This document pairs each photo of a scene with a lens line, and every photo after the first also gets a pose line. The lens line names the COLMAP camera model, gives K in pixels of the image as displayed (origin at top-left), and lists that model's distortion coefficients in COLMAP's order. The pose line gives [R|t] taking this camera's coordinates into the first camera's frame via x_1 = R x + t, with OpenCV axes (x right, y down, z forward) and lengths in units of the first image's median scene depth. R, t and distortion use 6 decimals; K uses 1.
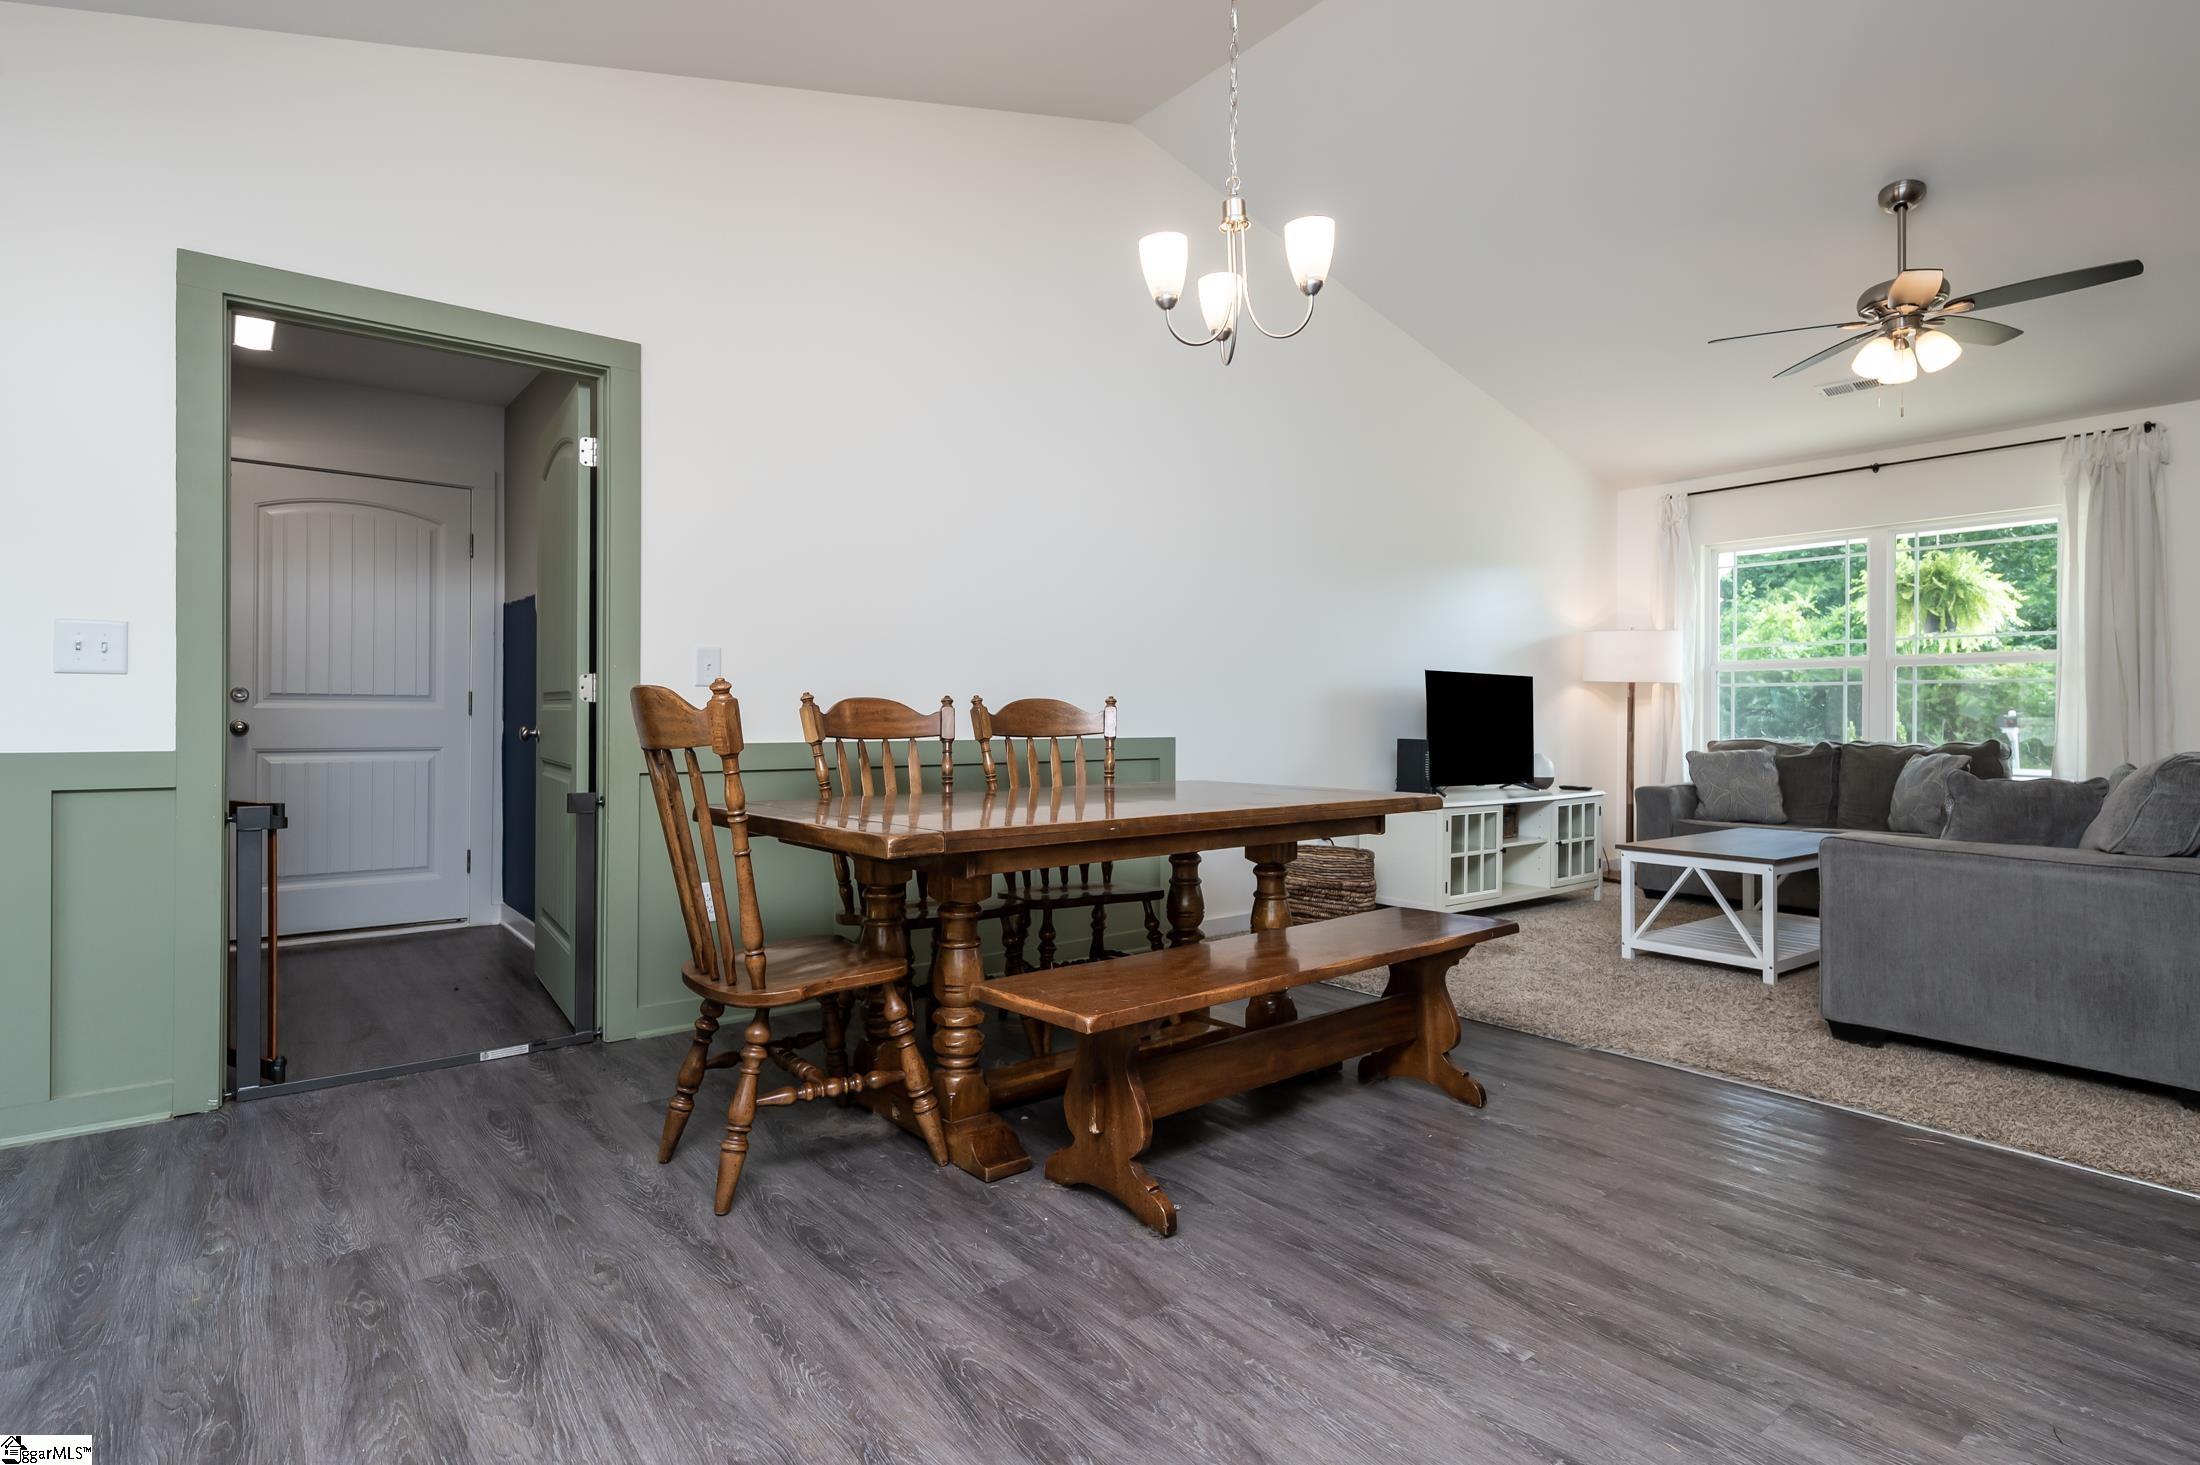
lens RADIAL K [[1131.6, 0, 1100.0], [0, 1131.6, 732.5], [0, 0, 1]] dist [0.002714, 0.000602]
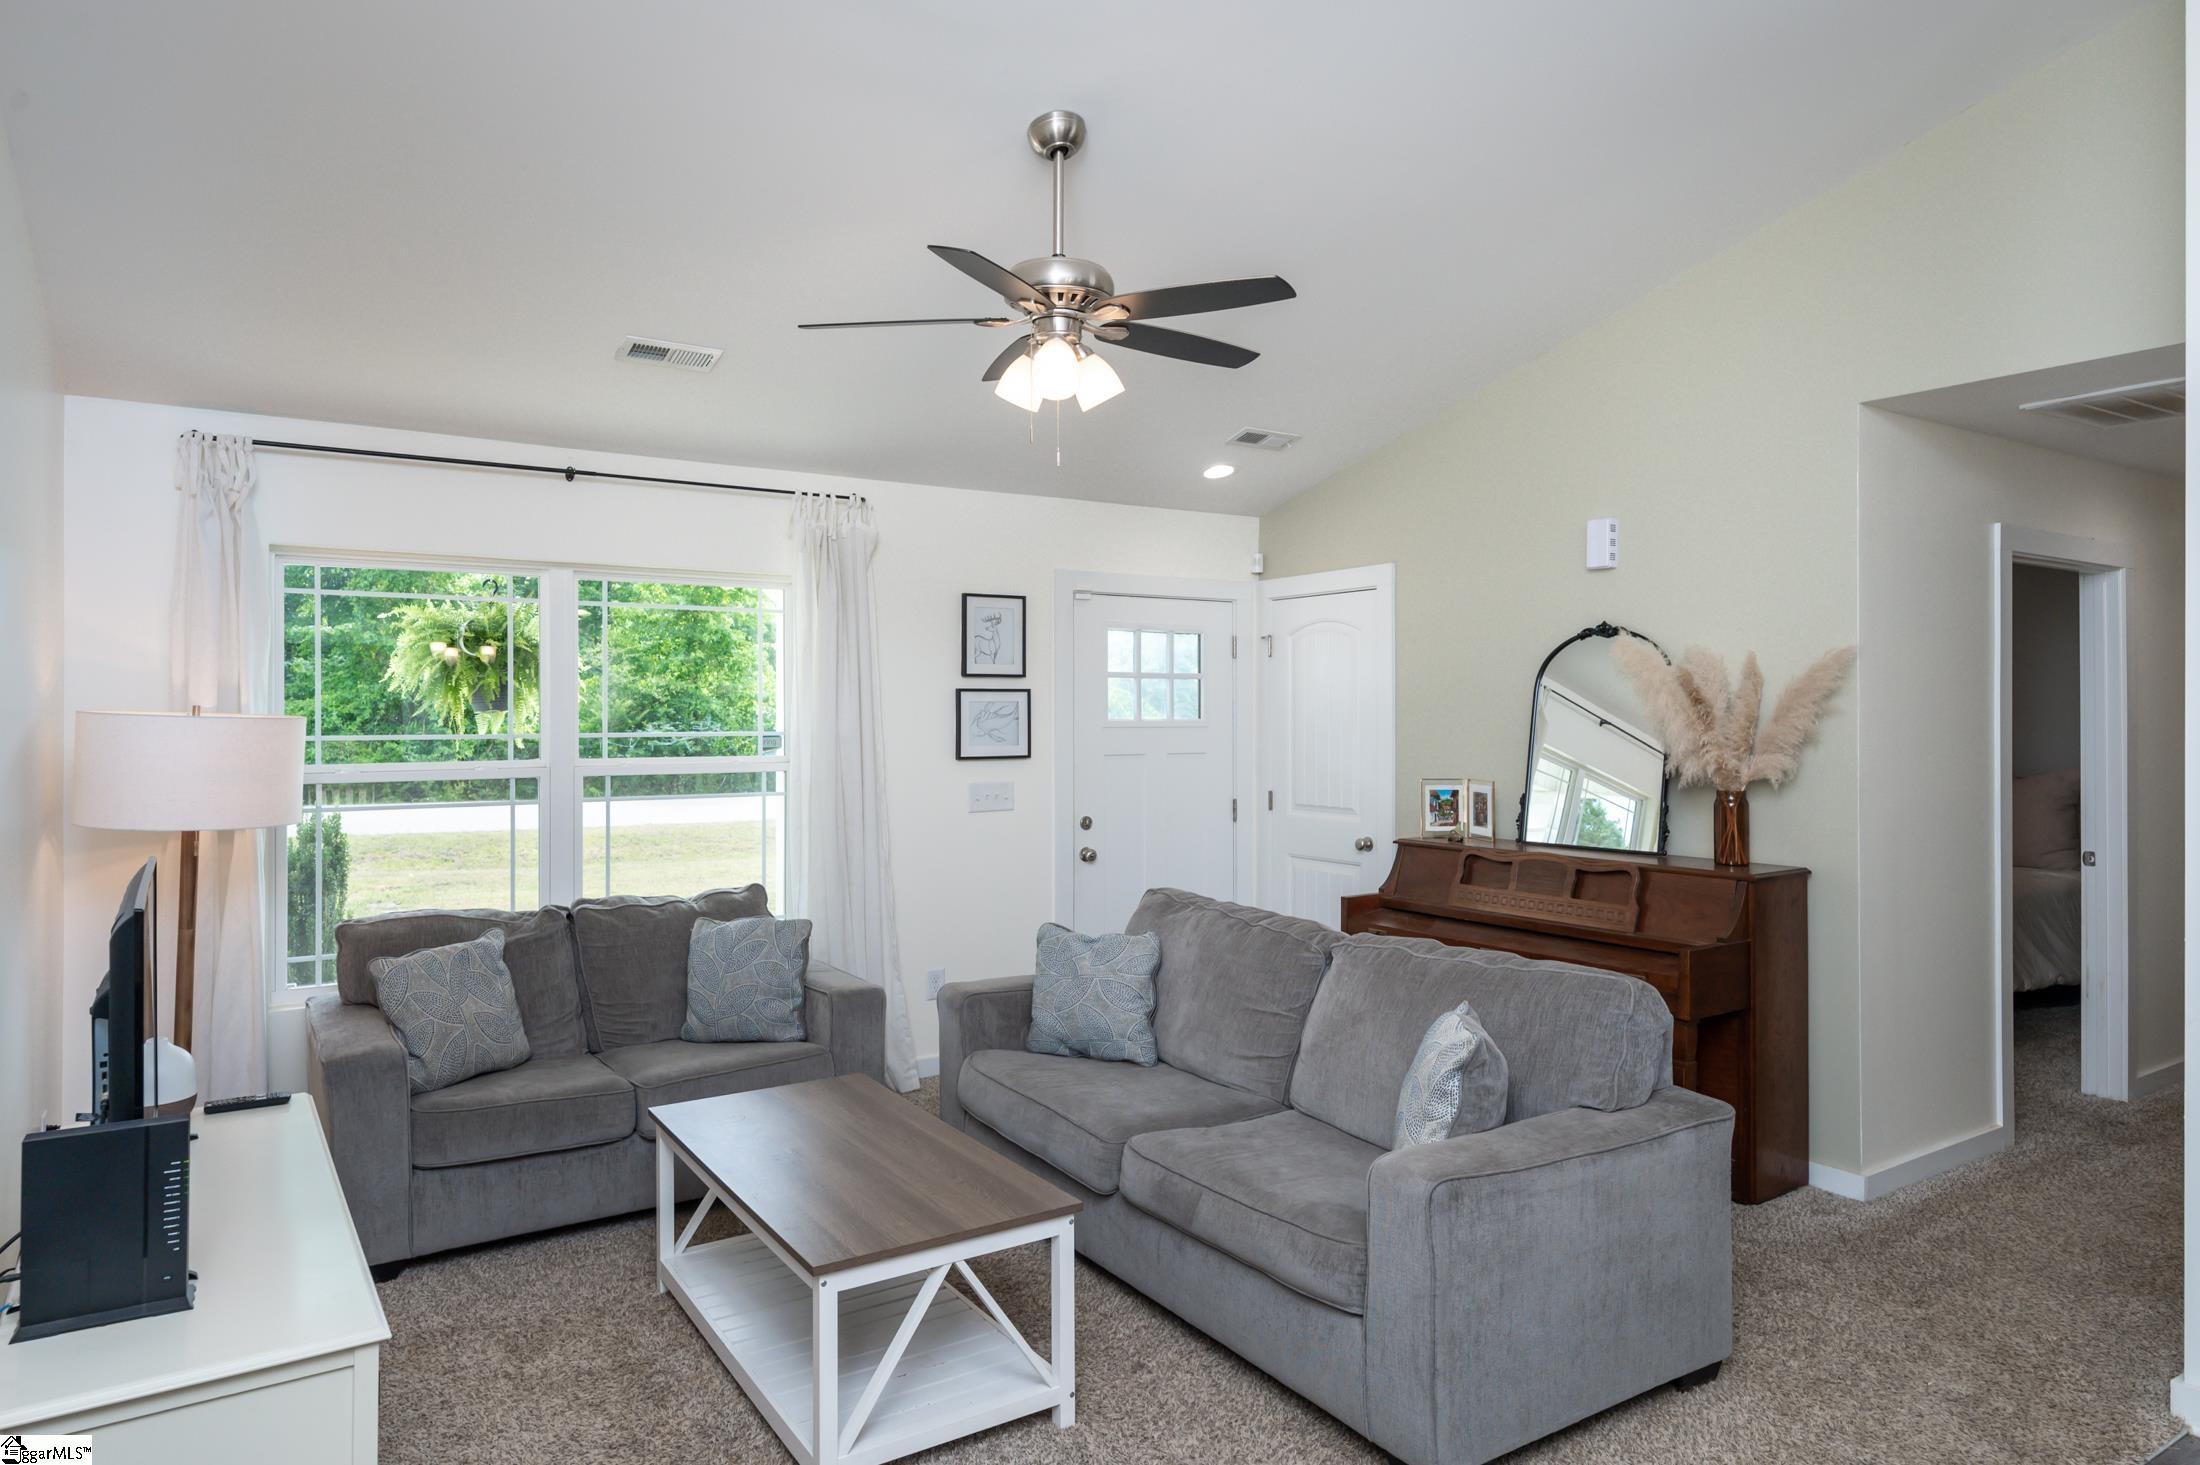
lens RADIAL K [[1330.9, 0, 1178.5], [0, 1330.9, 725.9], [0, 0, 1]] dist [0.005185, 0.000049]
pose [[0.089482, -0.001335, 0.995988, -0.056906], [0.013086, 0.999914, 0.000165, -0.101260], [-0.995902, 0.013019, 0.089492, 0.702671]]
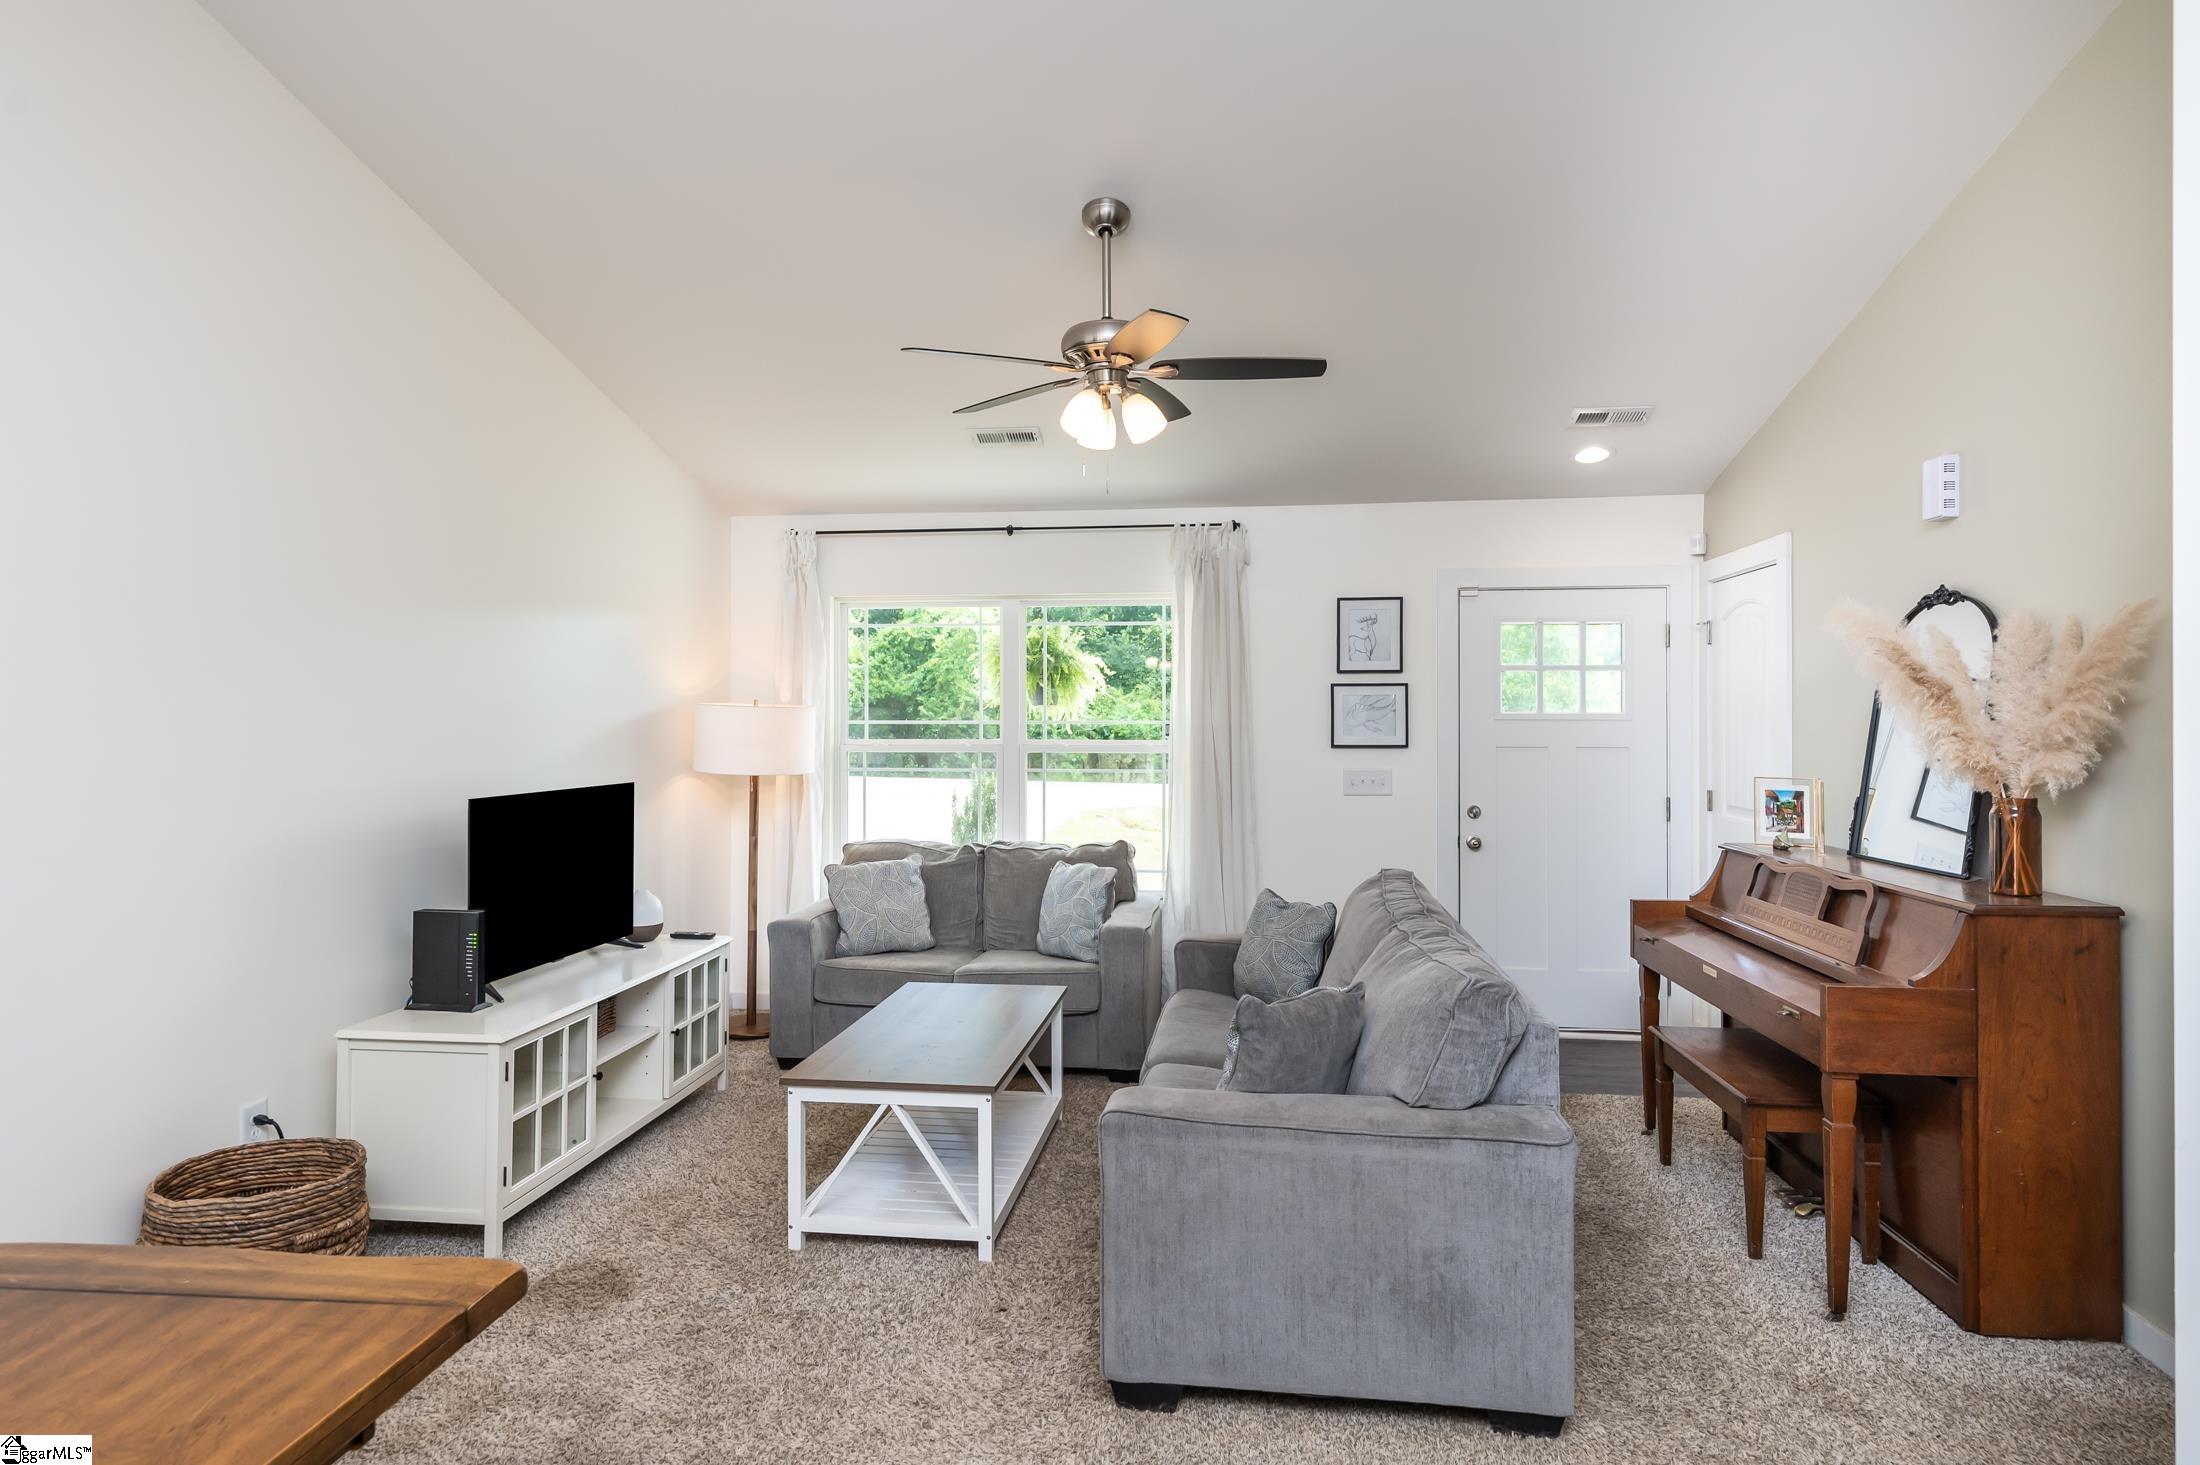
lens RADIAL K [[1233.8, 0, 1100.0], [0, 1233.8, 732.5], [0, 0, 1]] dist [0.006451, -0.000166]
pose [[0.723956, 0.000063, 0.689847, 0.081507], [0.002519, 0.999993, -0.002734, -0.086680], [-0.689842, 0.003717, 0.723950, 0.302195]]
